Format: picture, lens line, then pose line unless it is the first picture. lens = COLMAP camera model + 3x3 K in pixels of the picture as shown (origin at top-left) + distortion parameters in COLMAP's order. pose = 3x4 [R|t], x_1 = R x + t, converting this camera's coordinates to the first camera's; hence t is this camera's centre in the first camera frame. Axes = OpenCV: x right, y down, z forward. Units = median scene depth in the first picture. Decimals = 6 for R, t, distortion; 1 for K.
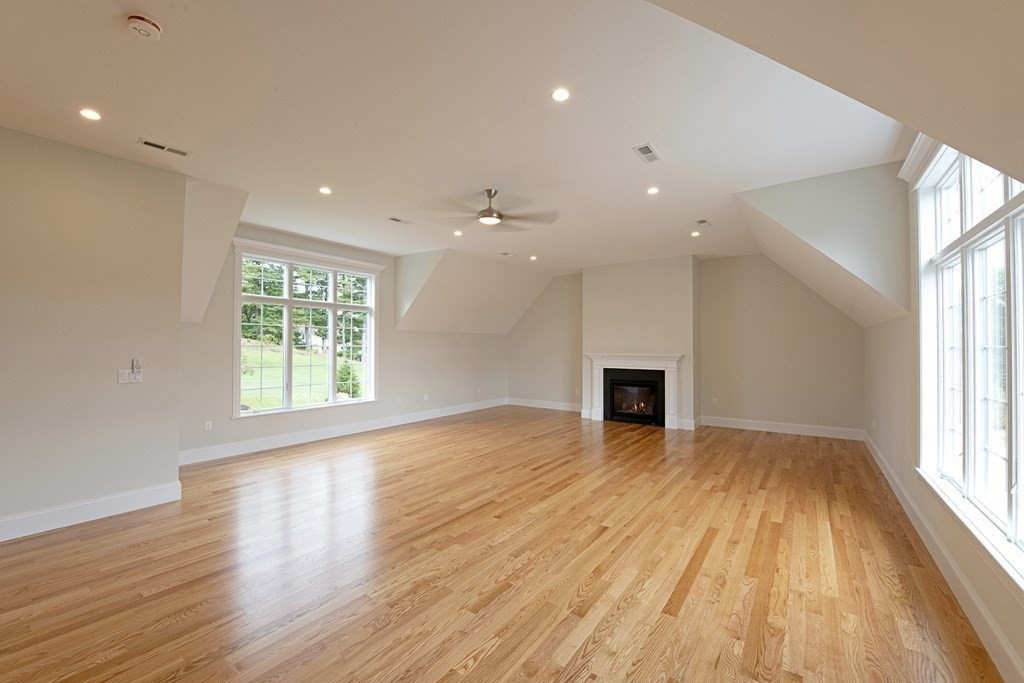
lens RADIAL K [[419.1, 0, 512.0], [0, 419.1, 341.5], [0, 0, 1]] dist [-0.011669, -0.000084]
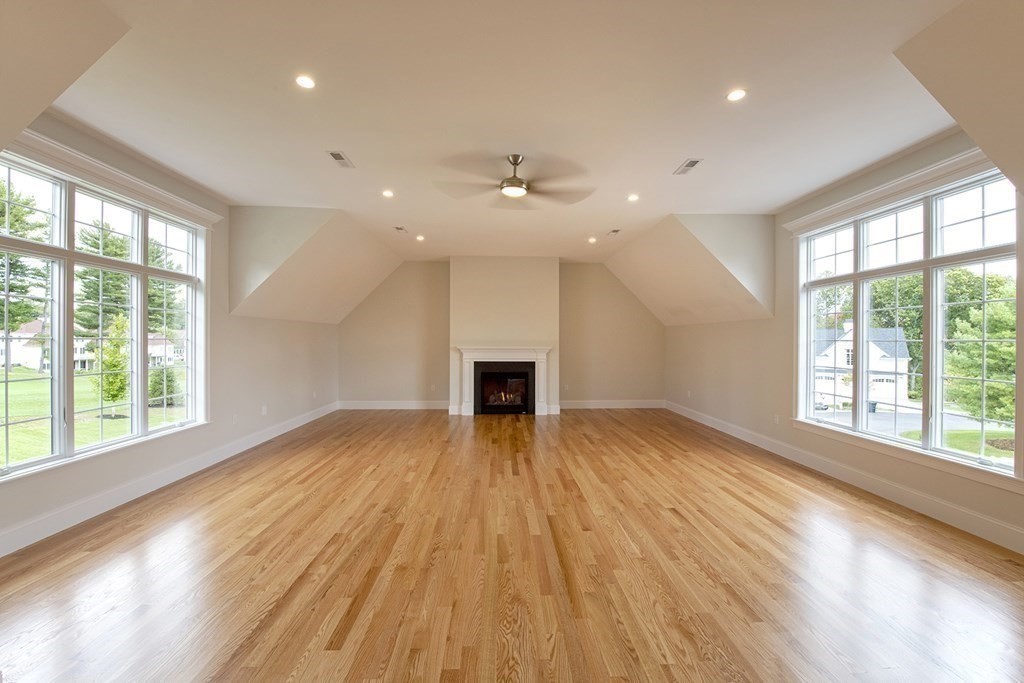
lens RADIAL K [[419.1, 0, 512.0], [0, 419.1, 341.5], [0, 0, 1]] dist [-0.011669, -0.000084]
pose [[0.776571, -0.002784, 0.630024, -0.524491], [-0.008273, 0.999859, 0.014615, 0.002909], [-0.629976, -0.016562, 0.776438, 0.297826]]
